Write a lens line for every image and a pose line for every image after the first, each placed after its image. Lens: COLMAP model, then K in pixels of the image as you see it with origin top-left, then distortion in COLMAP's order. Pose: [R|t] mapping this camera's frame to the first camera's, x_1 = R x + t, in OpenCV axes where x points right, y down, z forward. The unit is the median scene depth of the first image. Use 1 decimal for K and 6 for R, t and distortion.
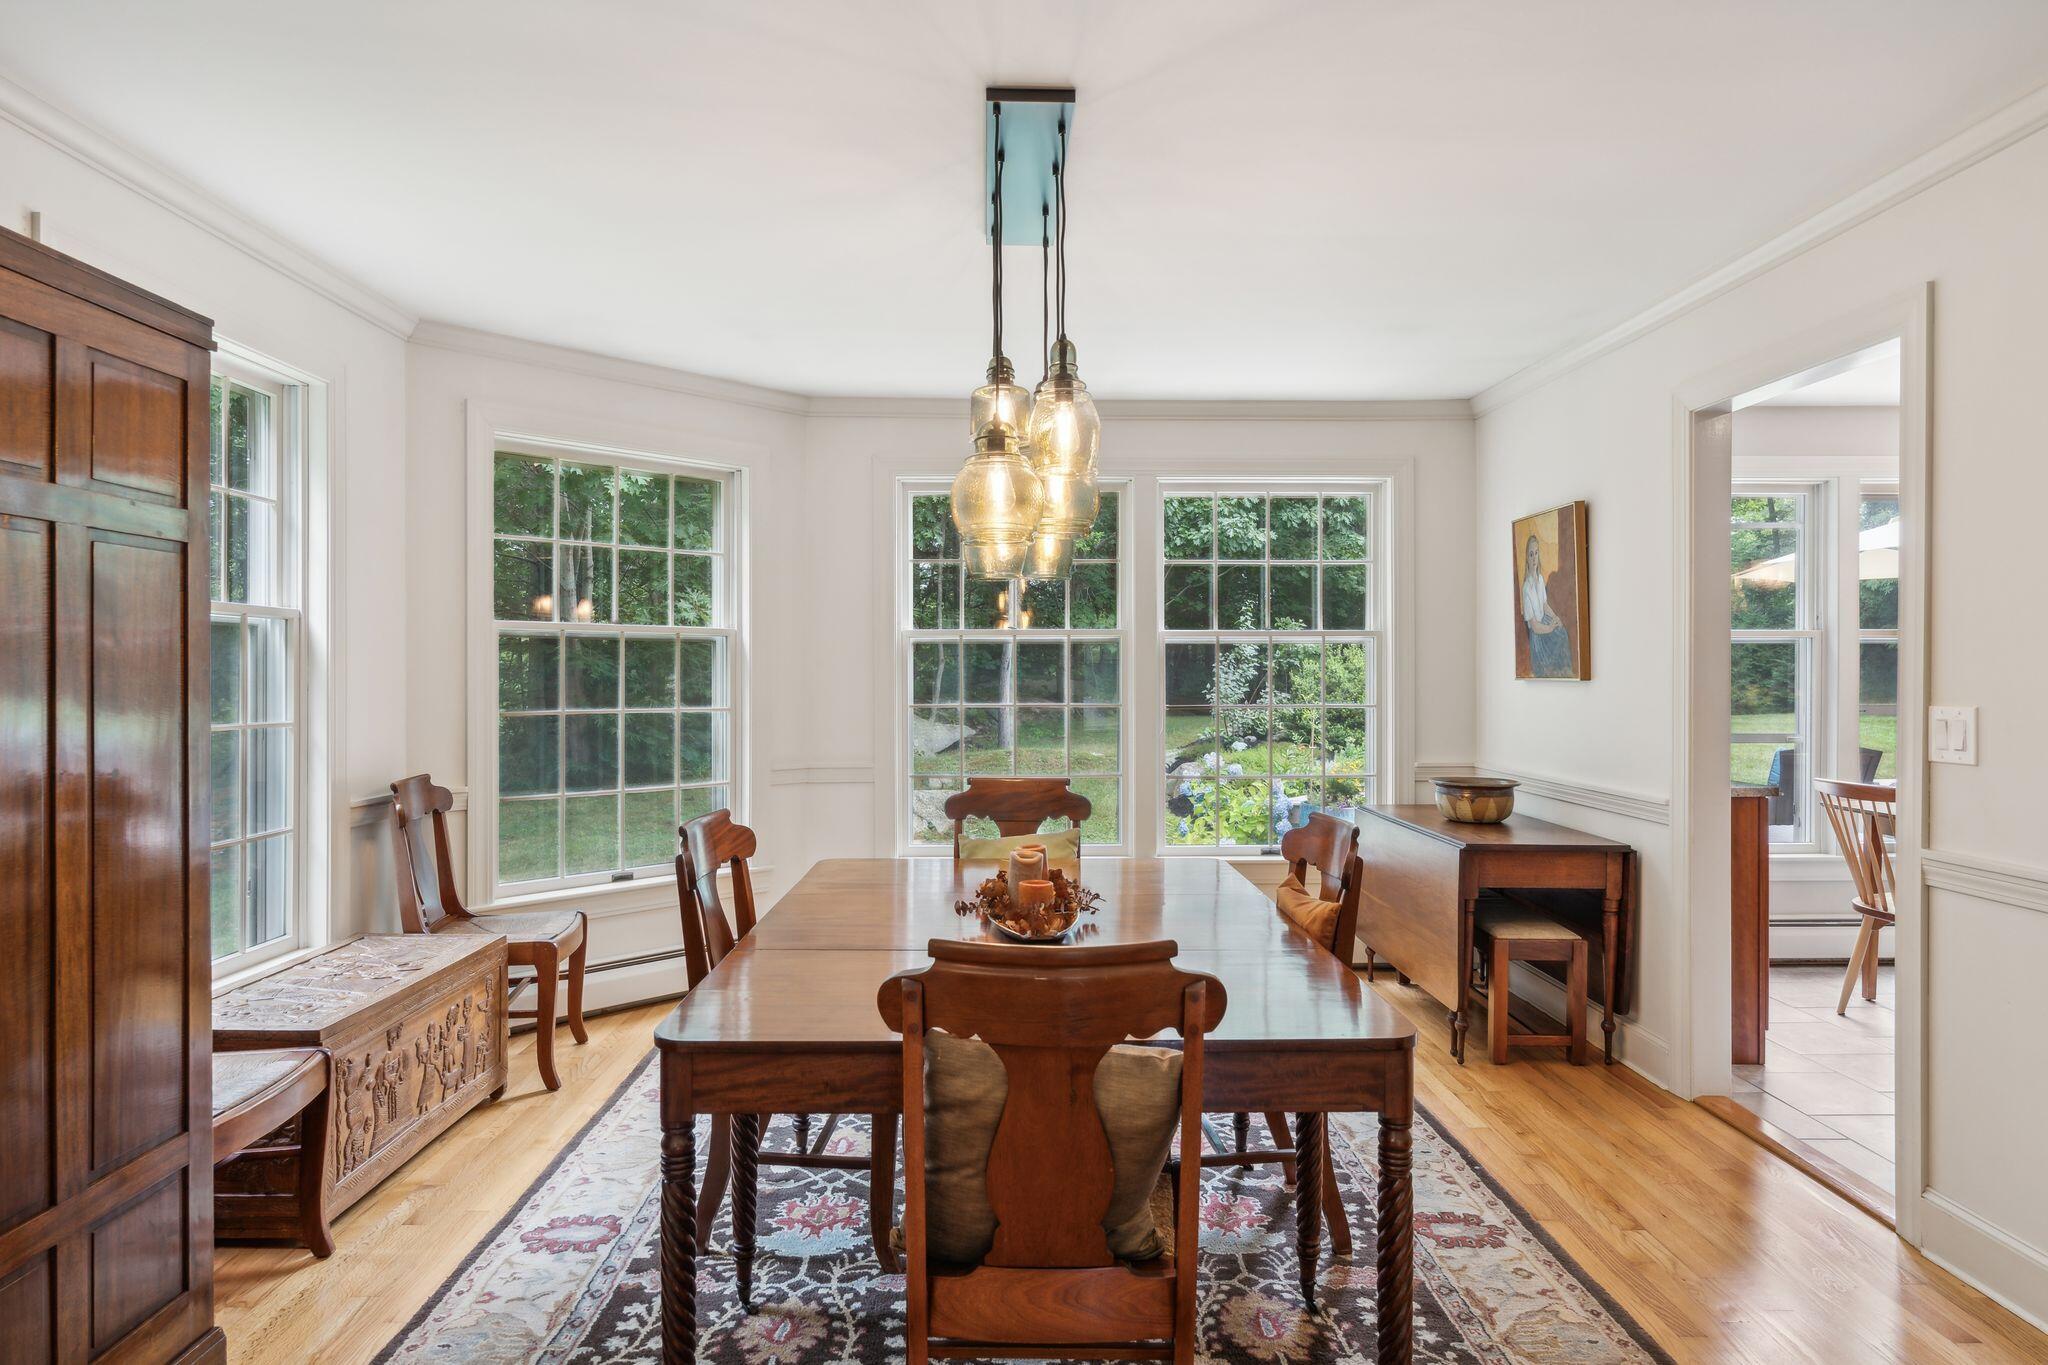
lens RADIAL K [[1140.7, 0, 1027.9], [0, 1140.7, 675.9], [0, 0, 1]] dist [0.005298, 0.000066]
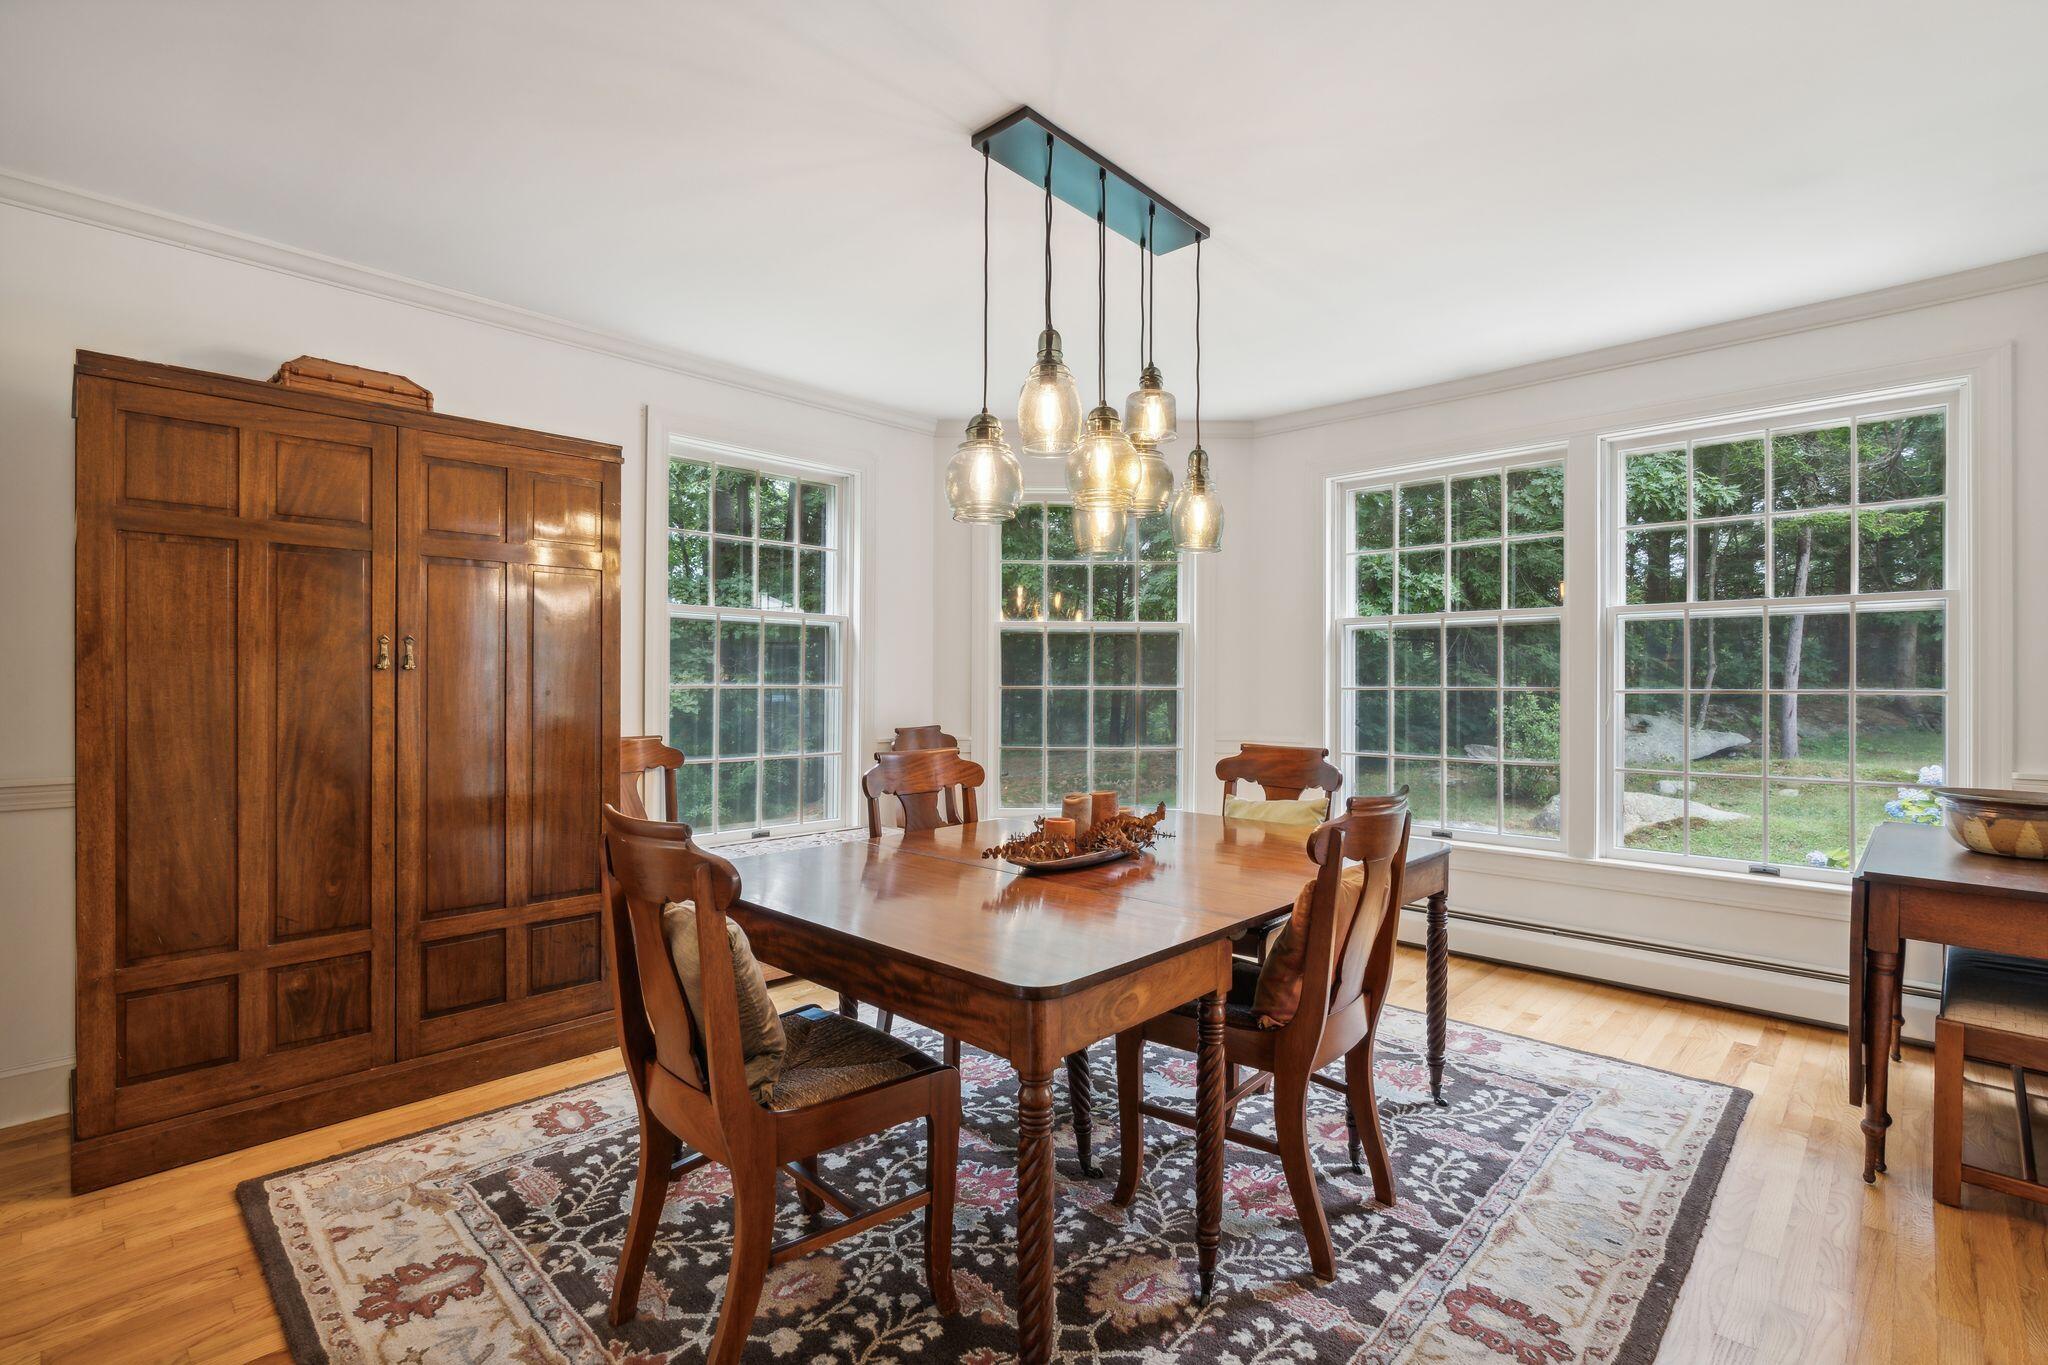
lens RADIAL K [[931.1, 0, 1031.1], [0, 931.1, 677.9], [0, 0, 1]] dist [-0.005946, -0.000280]
pose [[0.712620, -0.000916, -0.701550, 0.376902], [-0.003939, 0.999978, -0.005307, 0.028066], [0.701539, 0.006545, 0.712601, 0.200462]]
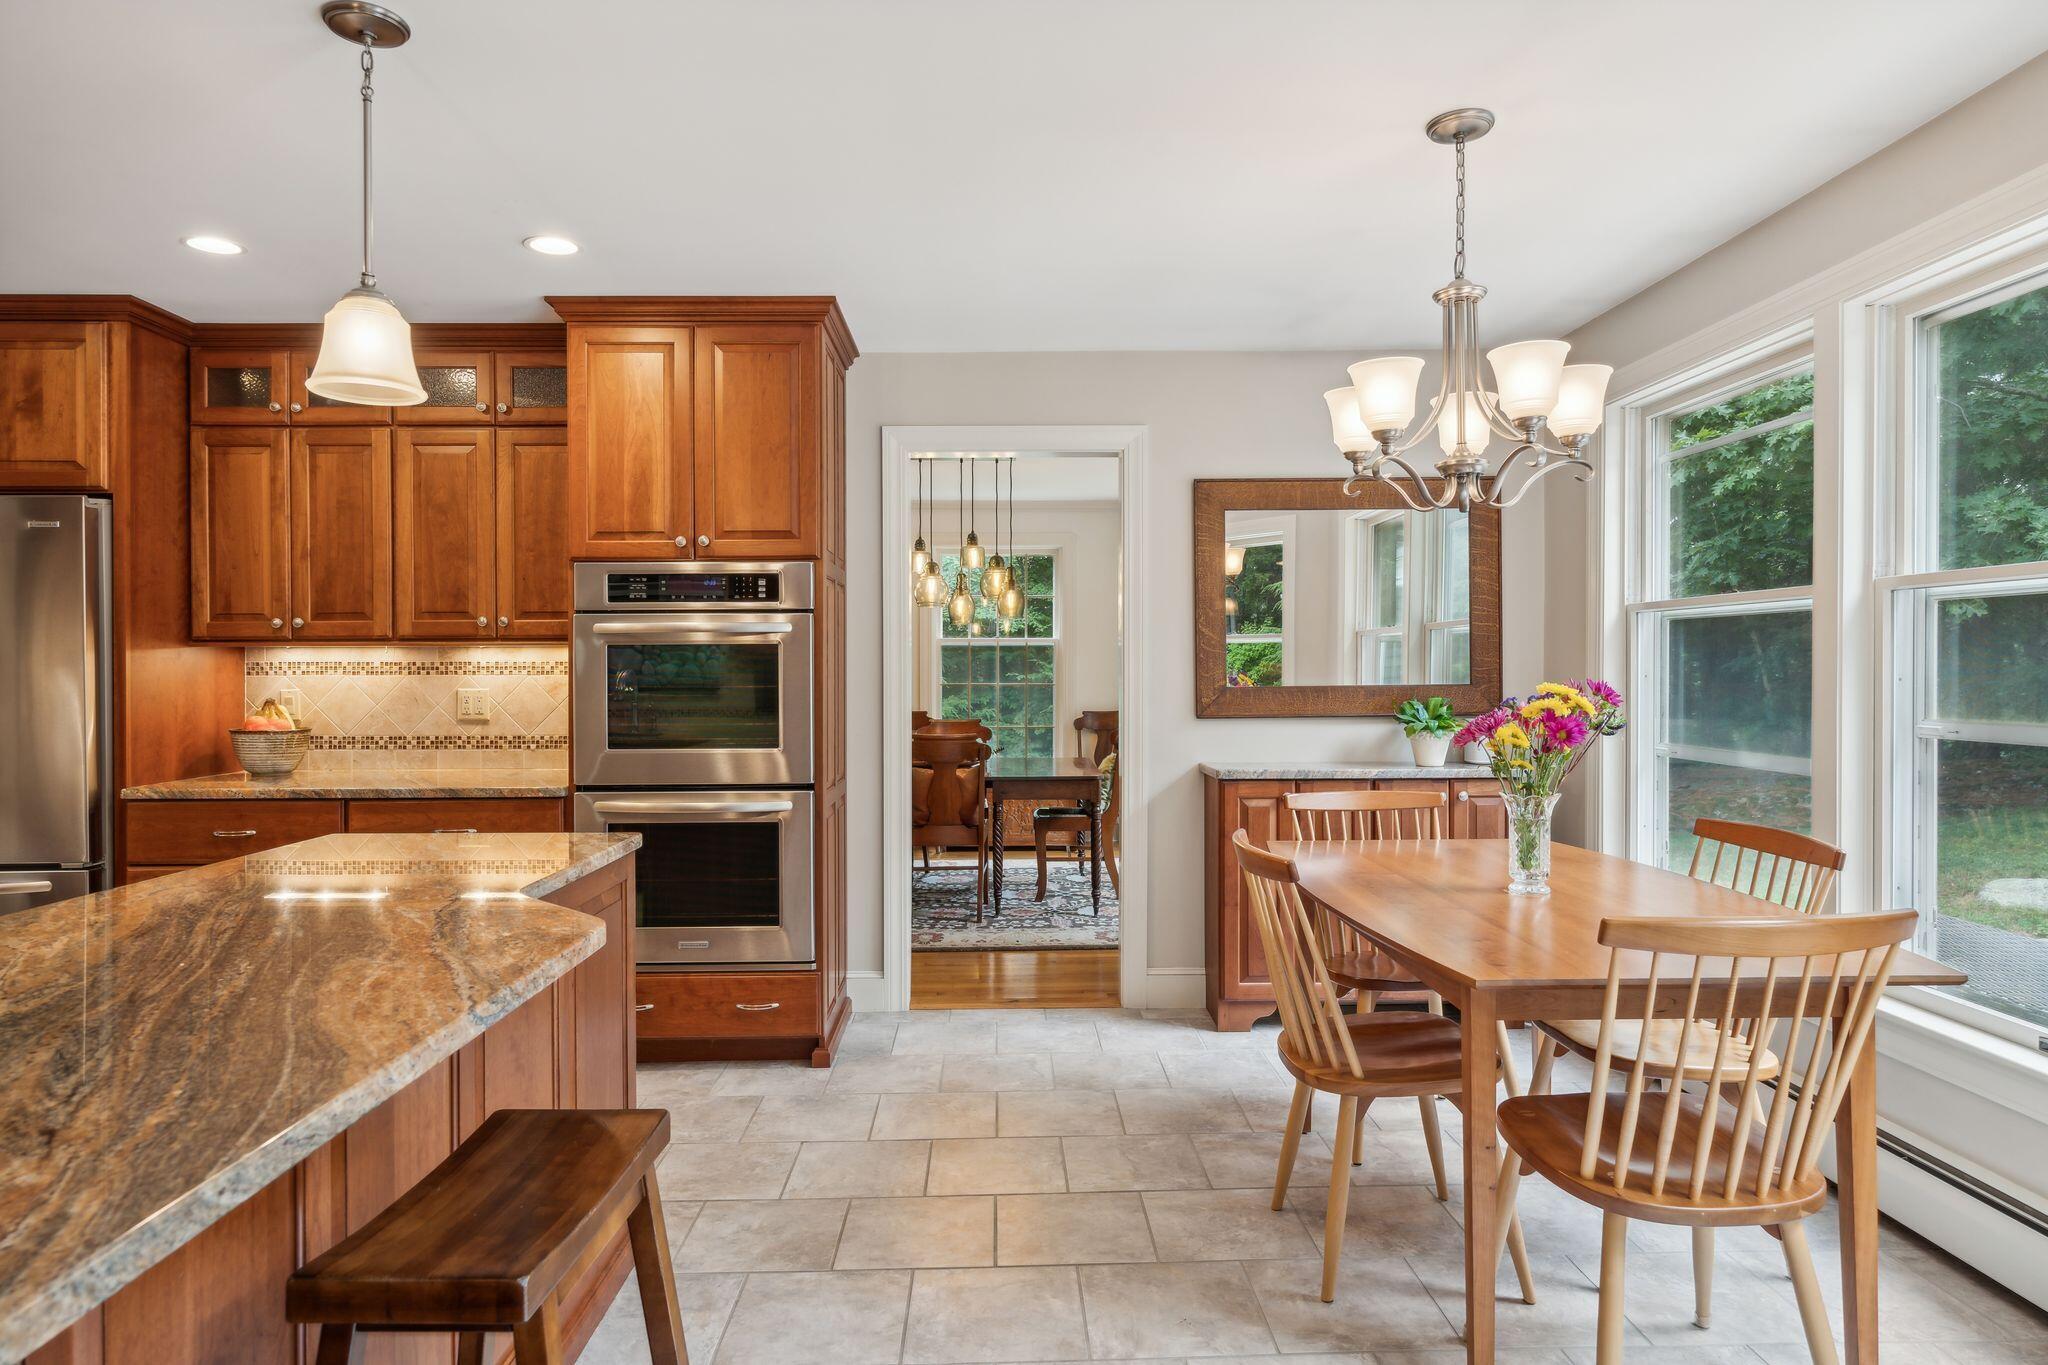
lens RADIAL K [[1140.7, 0, 1022.5], [0, 1140.7, 680.1], [0, 0, 1]] dist [0.005298, 0.000066]
pose [[-0.006174, 0.003563, -0.999975, 2.227897], [-0.017631, 0.999838, 0.003671, 0.031713], [0.999825, 0.017653, -0.006110, 1.144760]]
